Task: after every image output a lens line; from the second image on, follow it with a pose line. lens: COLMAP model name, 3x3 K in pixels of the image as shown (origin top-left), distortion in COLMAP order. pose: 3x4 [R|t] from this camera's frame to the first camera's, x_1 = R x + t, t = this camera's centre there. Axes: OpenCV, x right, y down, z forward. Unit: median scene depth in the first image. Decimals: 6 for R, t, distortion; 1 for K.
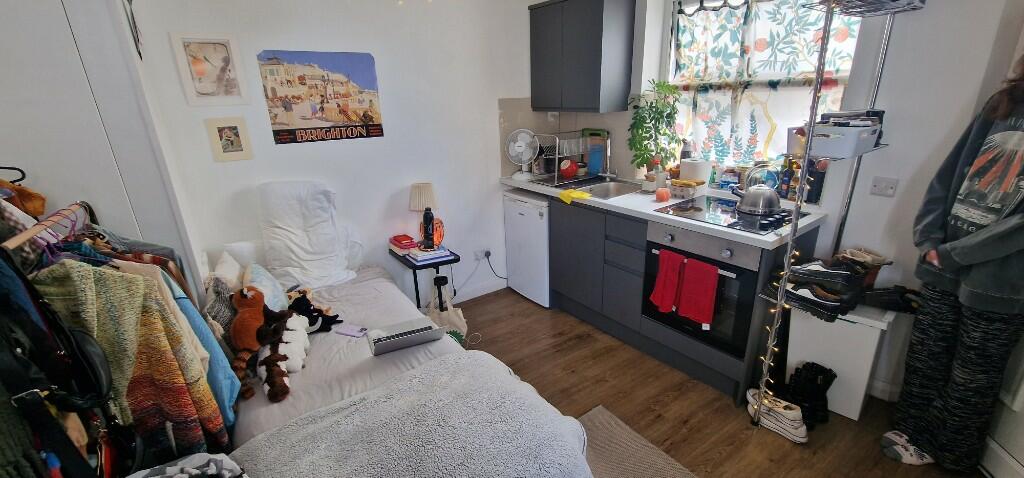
lens RADIAL K [[417.3, 0, 512.0], [0, 417.3, 239.0], [0, 0, 1]] dist [-0.000435, -0.000068]
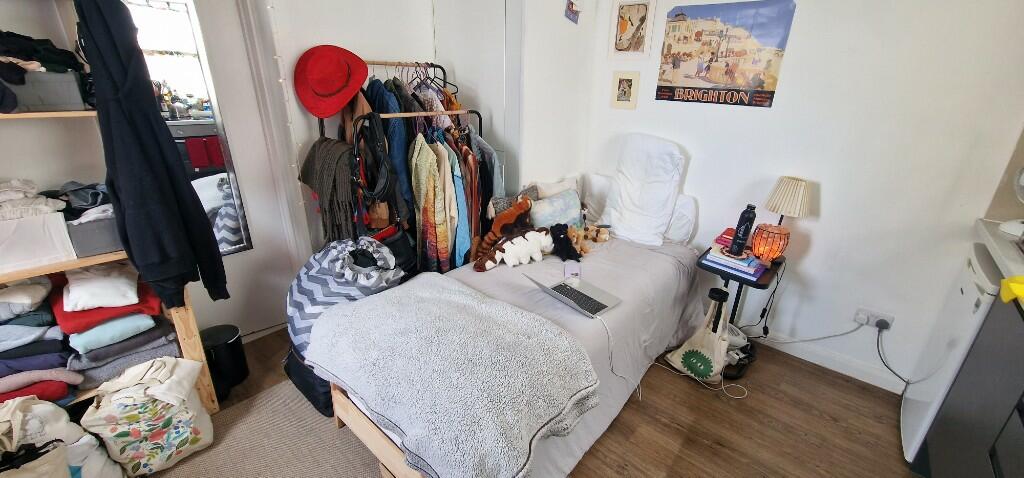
lens RADIAL K [[417.3, 0, 512.0], [0, 417.3, 239.0], [0, 0, 1]] dist [-0.000435, -0.000068]
pose [[0.248962, 0.402253, -0.881028, 0.412406], [-0.337887, 0.888590, 0.310225, -0.114321], [0.907662, 0.220454, 0.357141, 0.357102]]
